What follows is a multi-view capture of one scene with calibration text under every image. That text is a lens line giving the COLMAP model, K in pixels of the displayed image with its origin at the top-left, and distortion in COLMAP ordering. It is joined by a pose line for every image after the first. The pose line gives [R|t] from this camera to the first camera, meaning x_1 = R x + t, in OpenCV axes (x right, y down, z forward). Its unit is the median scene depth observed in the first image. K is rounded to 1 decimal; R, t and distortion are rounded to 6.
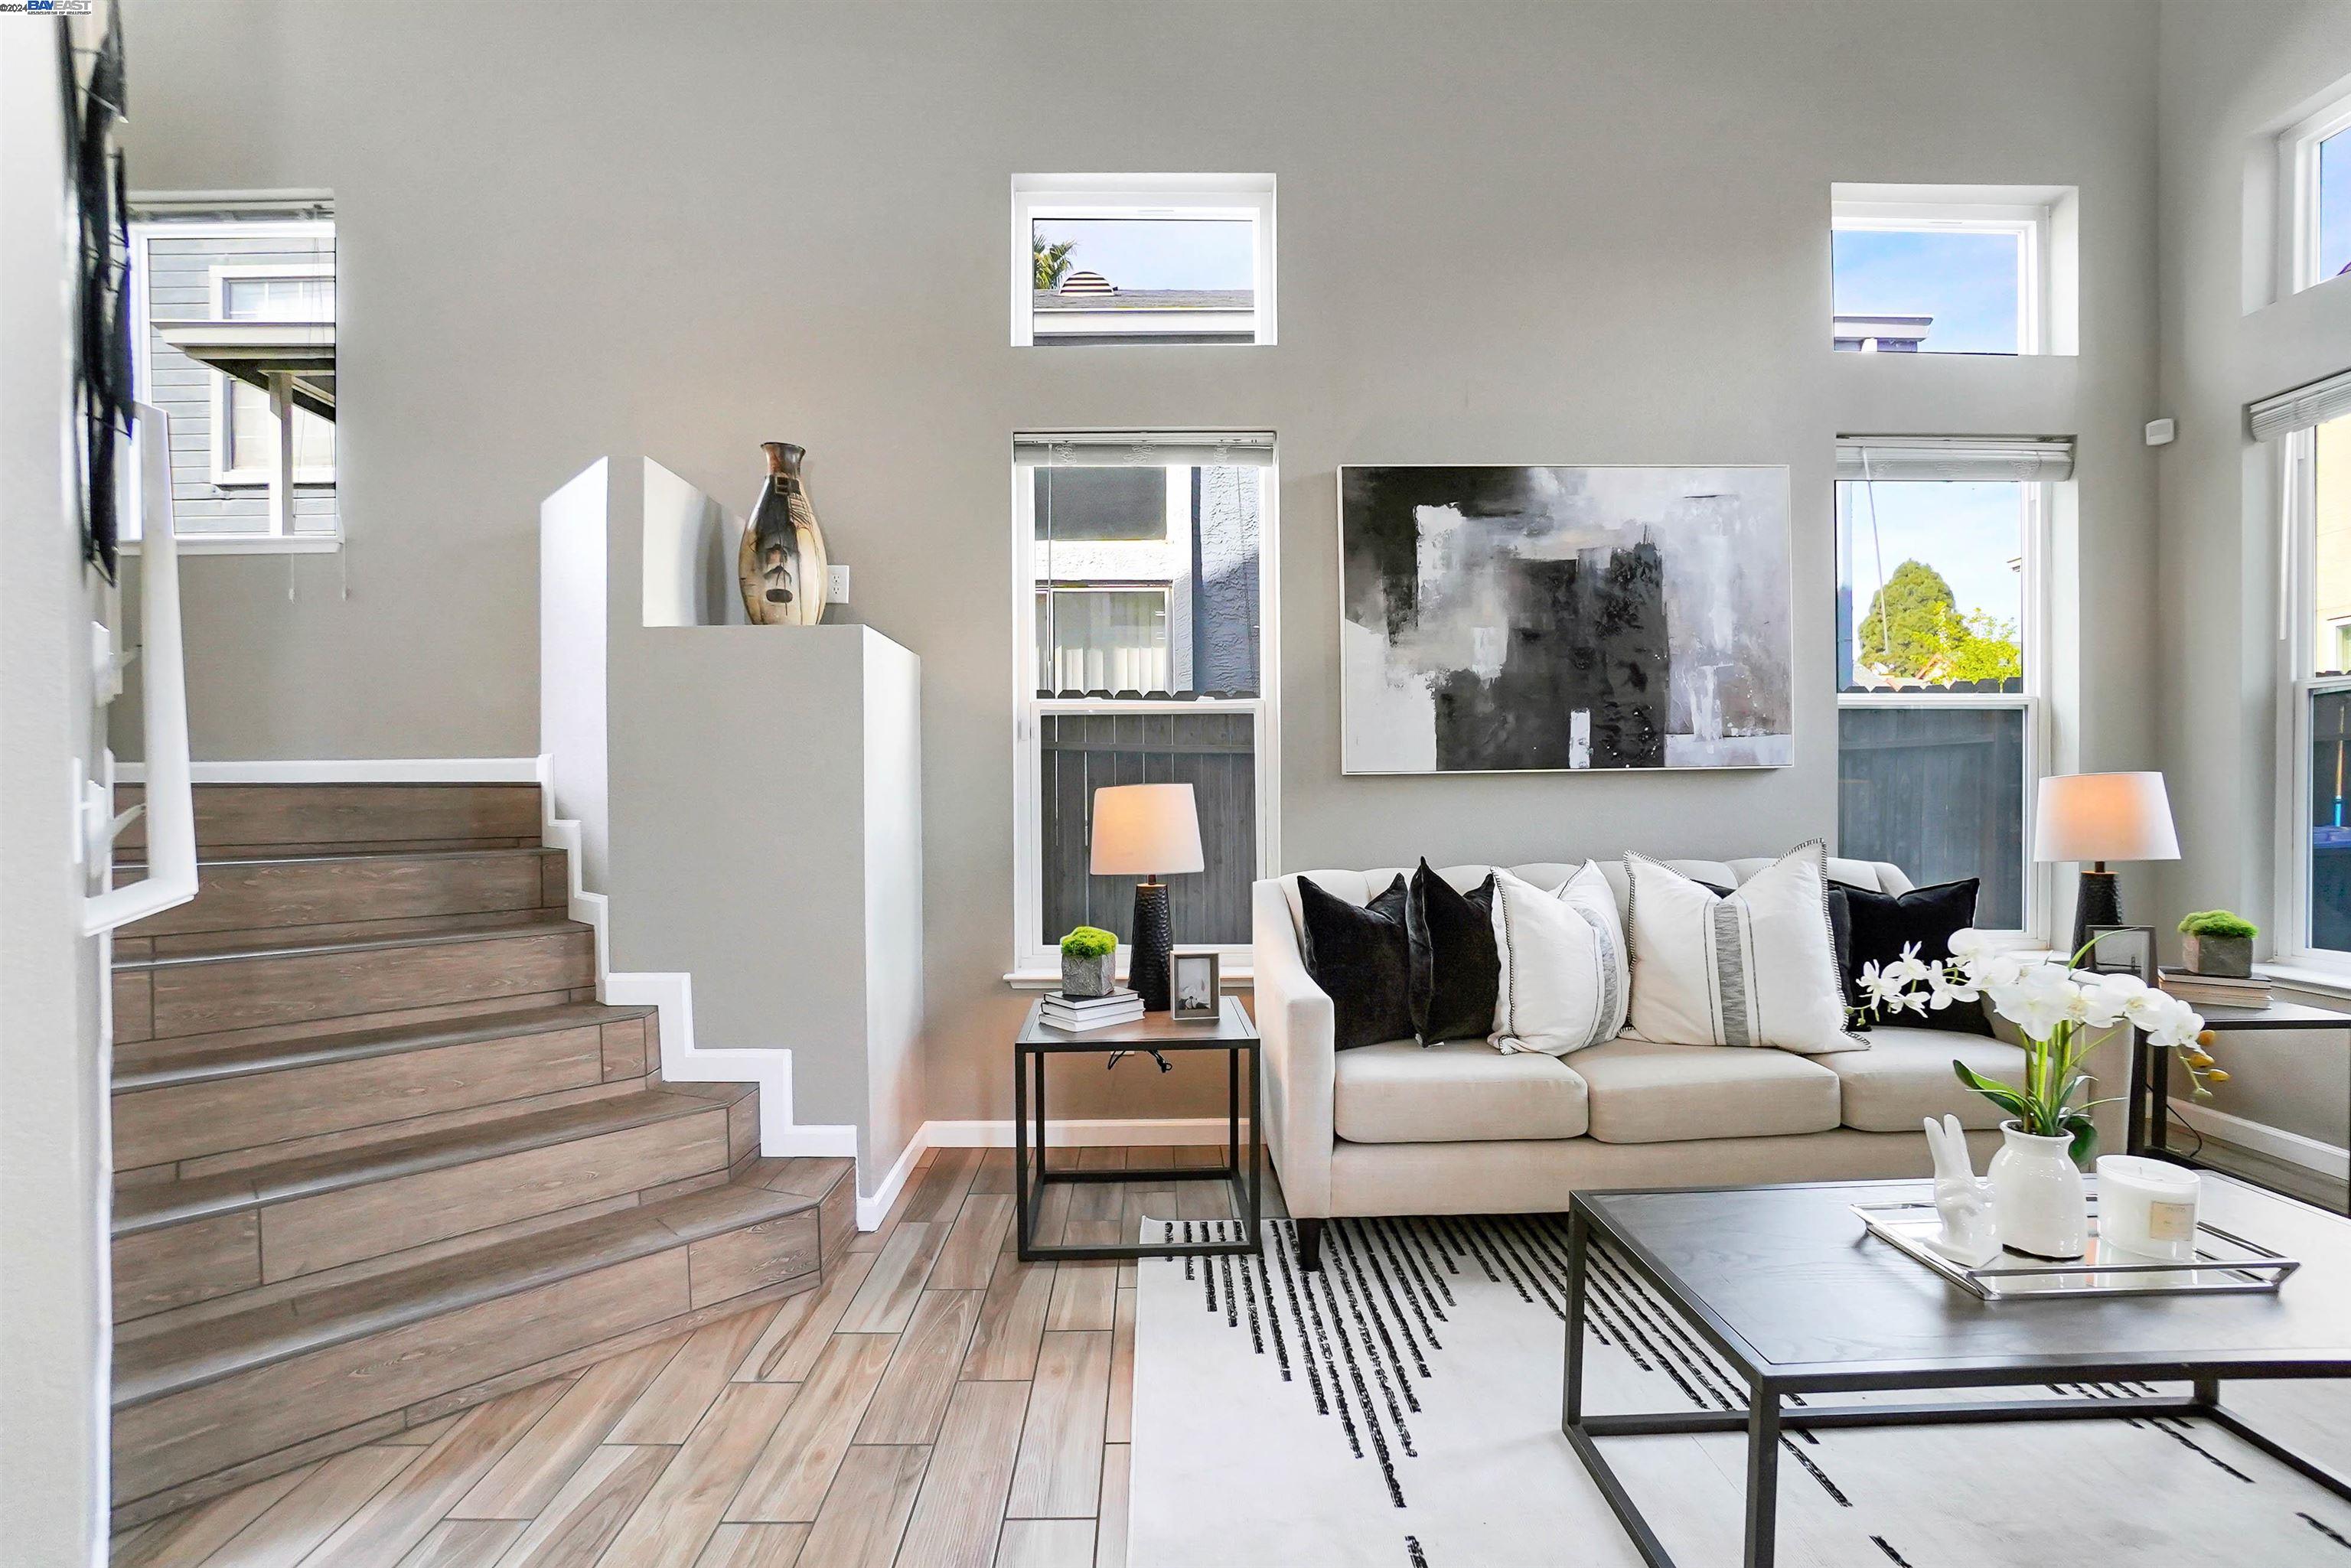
lens RADIAL K [[1045.9, 0, 1173.5], [0, 1045.9, 812.3], [0, 0, 1]] dist [-0.062493, 0.021325]
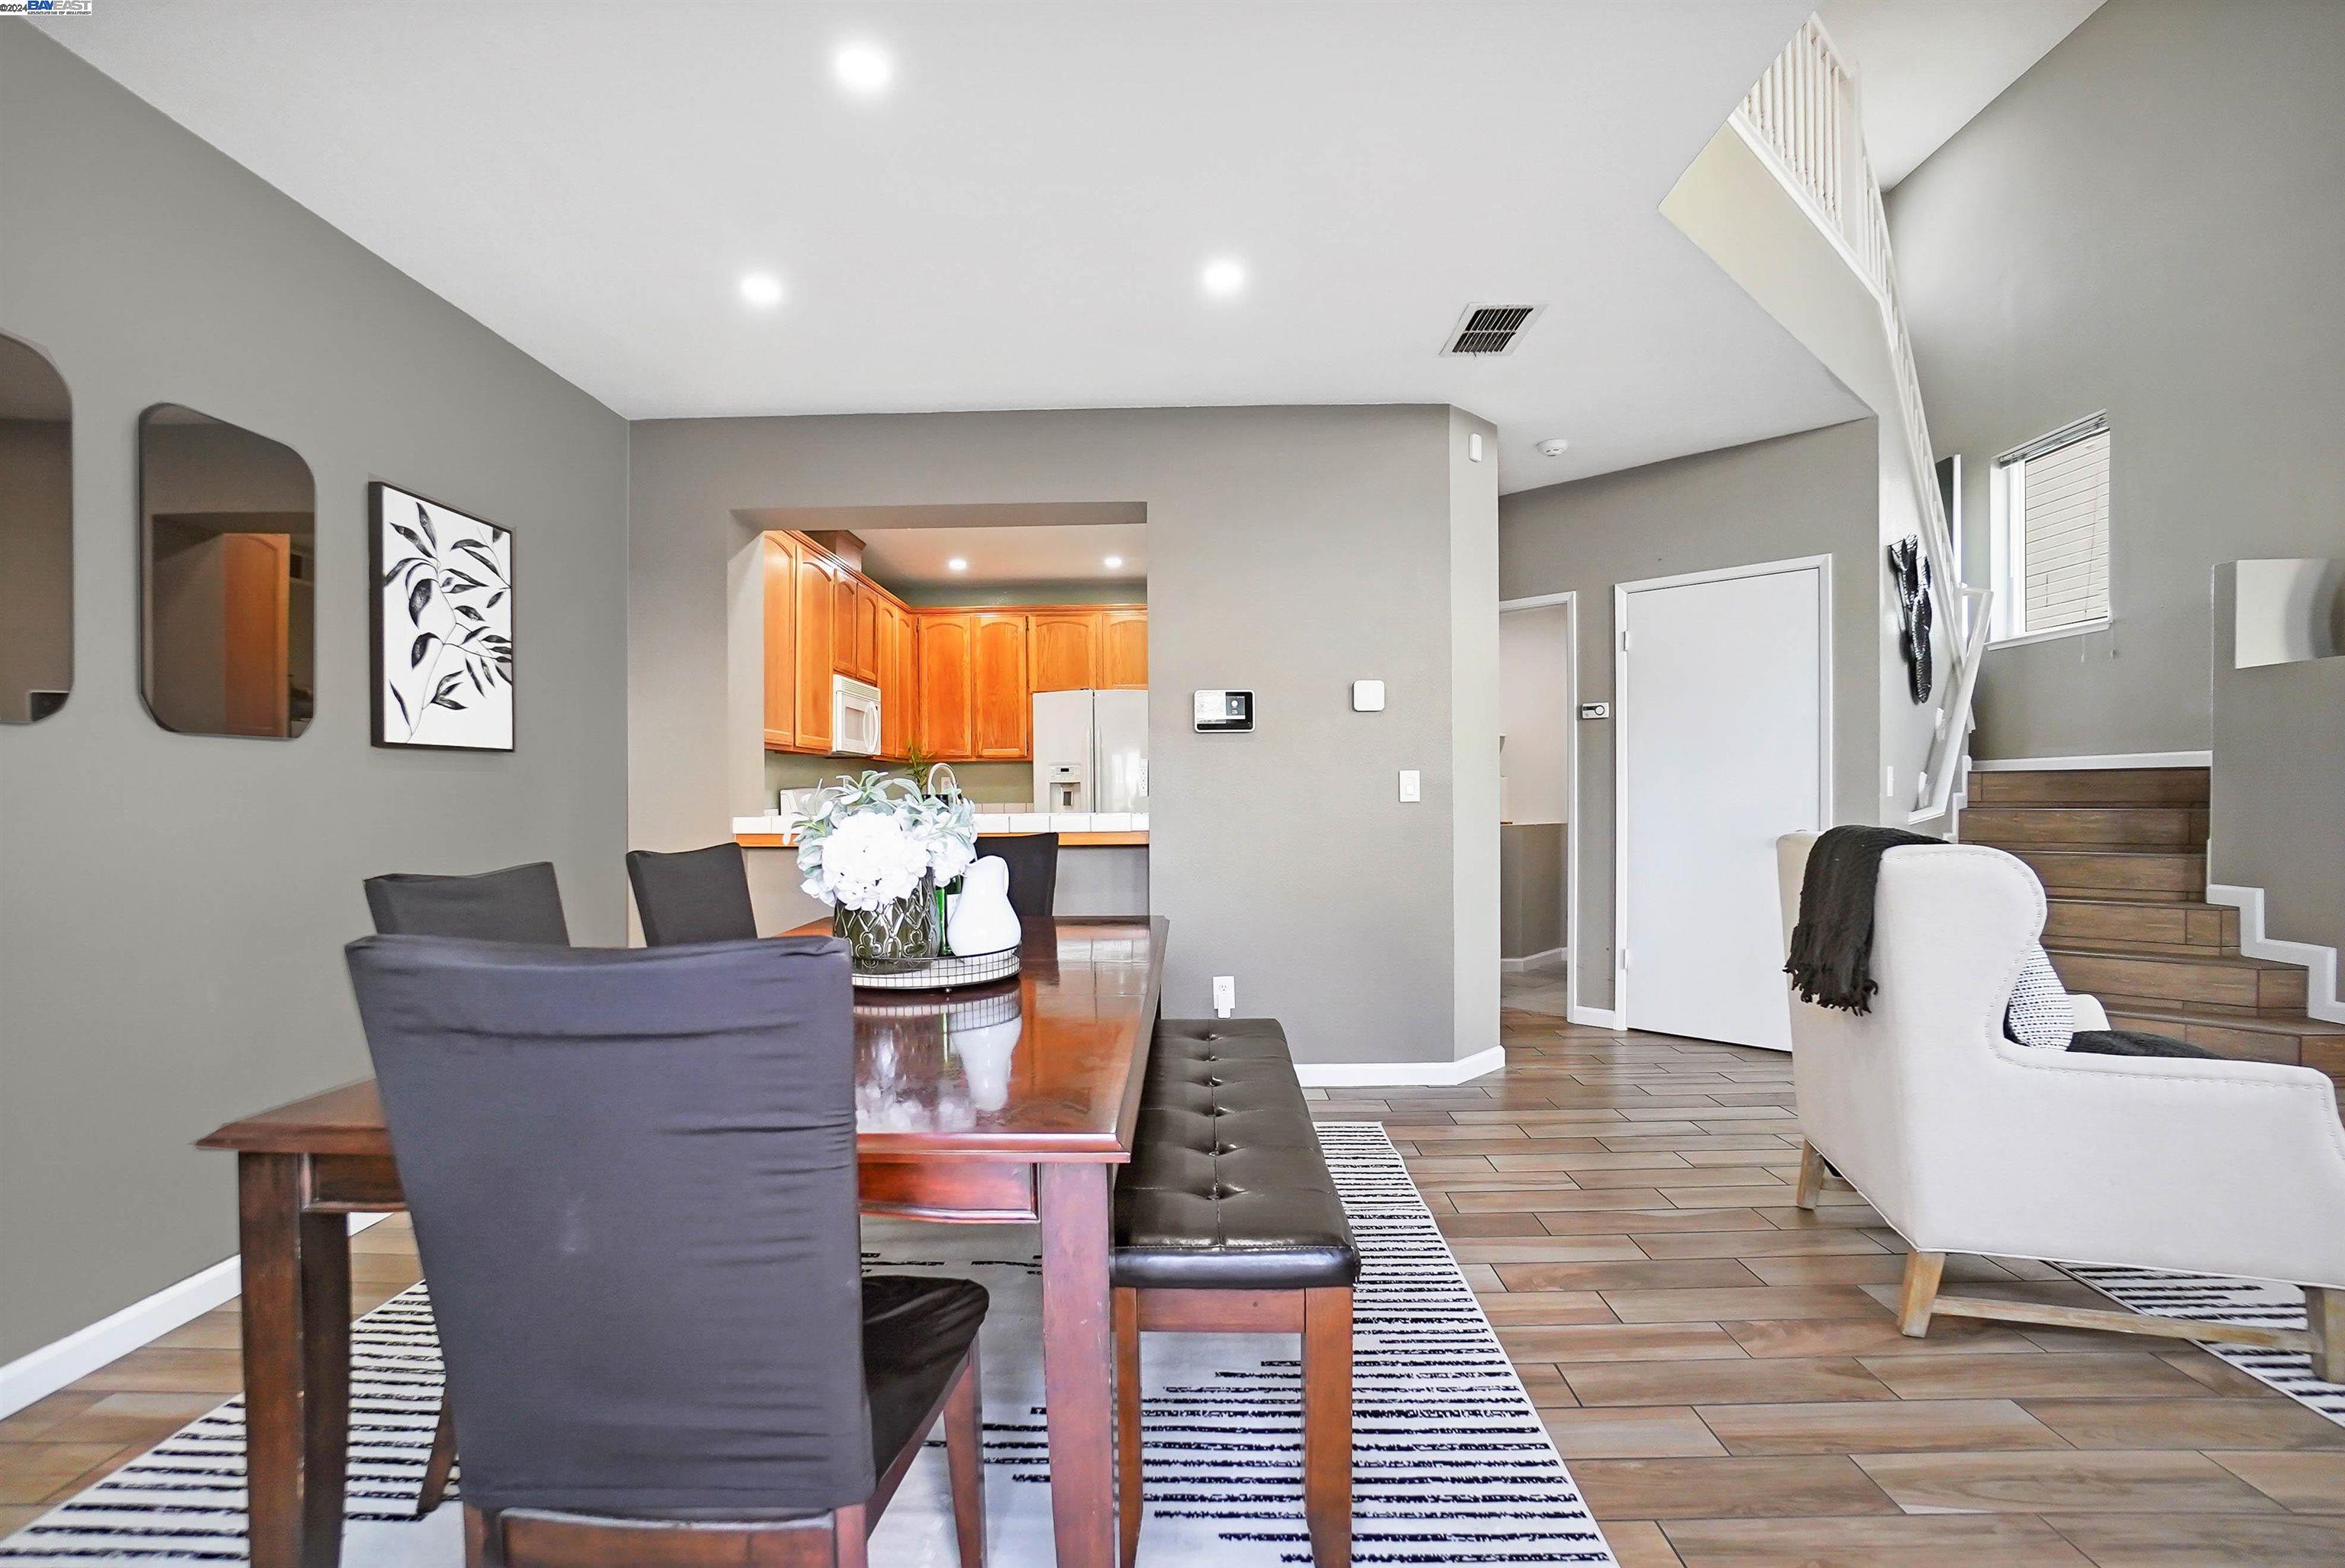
lens RADIAL K [[1043.3, 0, 1169.7], [0, 1043.3, 821.2], [0, 0, 1]] dist [-0.062493, 0.021325]
pose [[-0.038686, 0.035810, -0.998610, 0.893528], [-0.006019, 0.999331, 0.036069, 0.007397], [0.999233, 0.007406, -0.038445, -0.484410]]
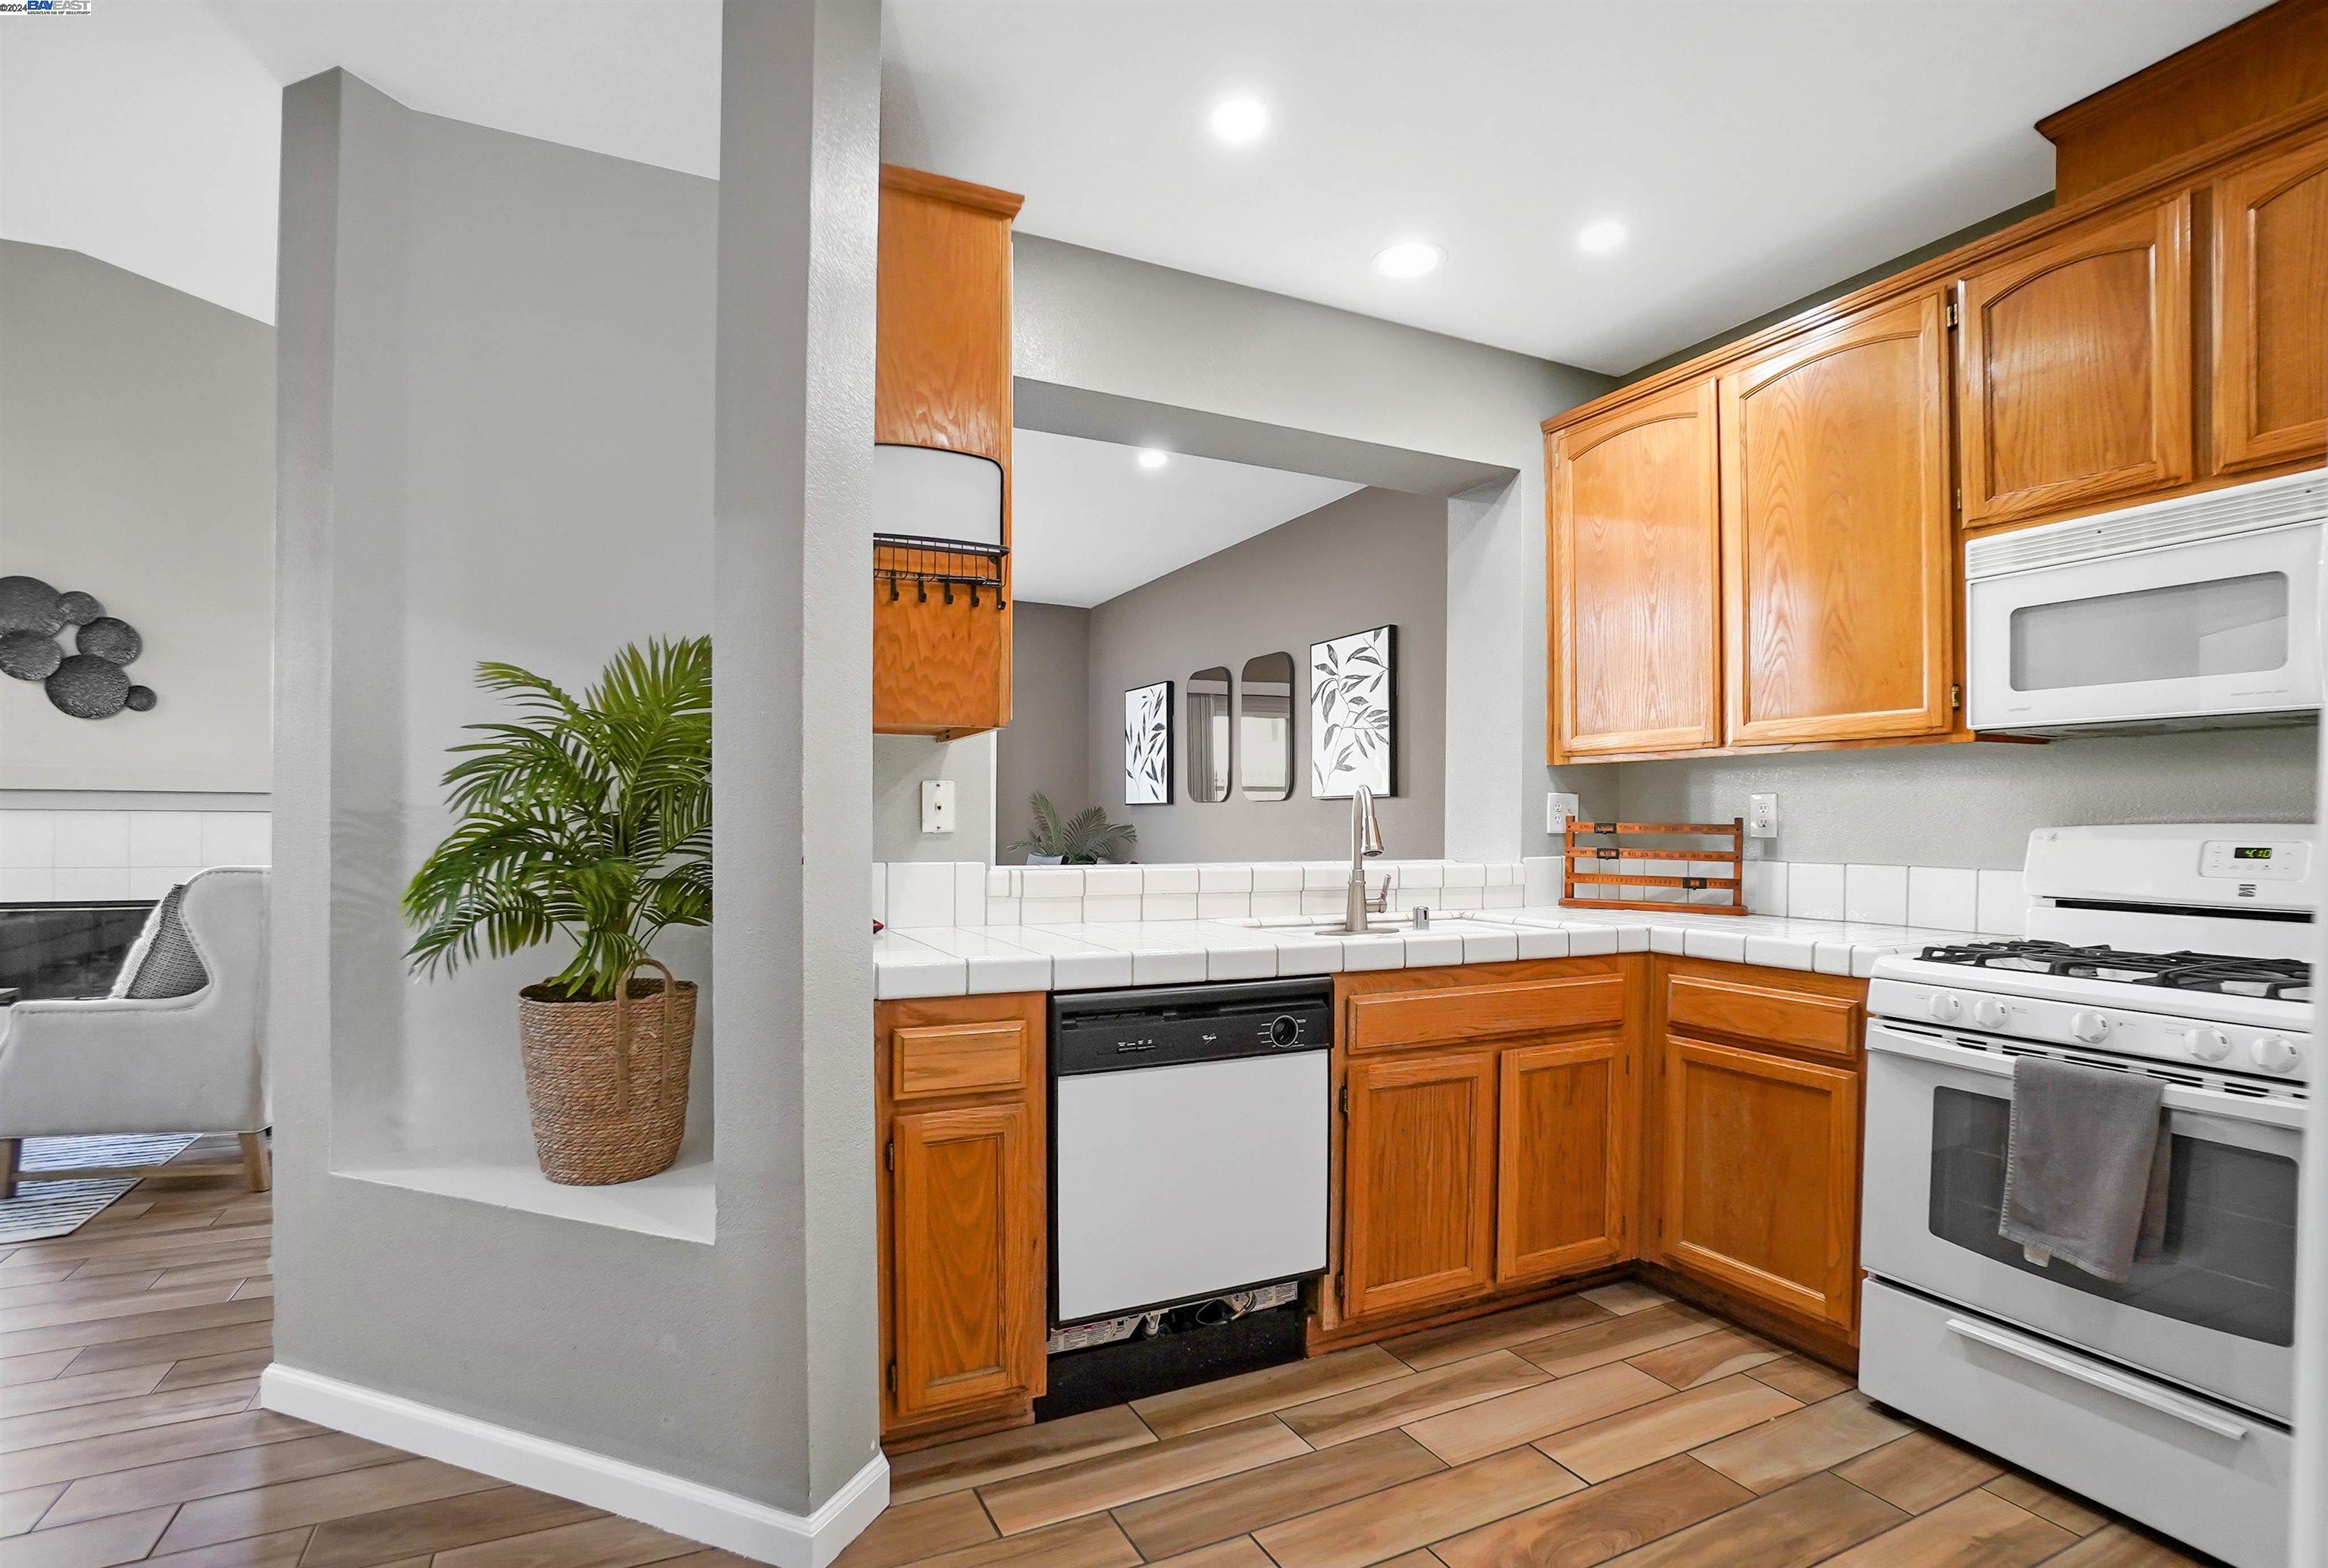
lens RADIAL K [[1117.7, 0, 1126.5], [0, 1117.7, 805.1], [0, 0, 1]] dist [-0.007720, 0.001227]
pose [[-0.406321, 0.020153, 0.913508, -1.190180], [0.014523, 0.999773, -0.015597, 0.007362], [-0.913615, 0.006930, -0.406522, -0.300402]]
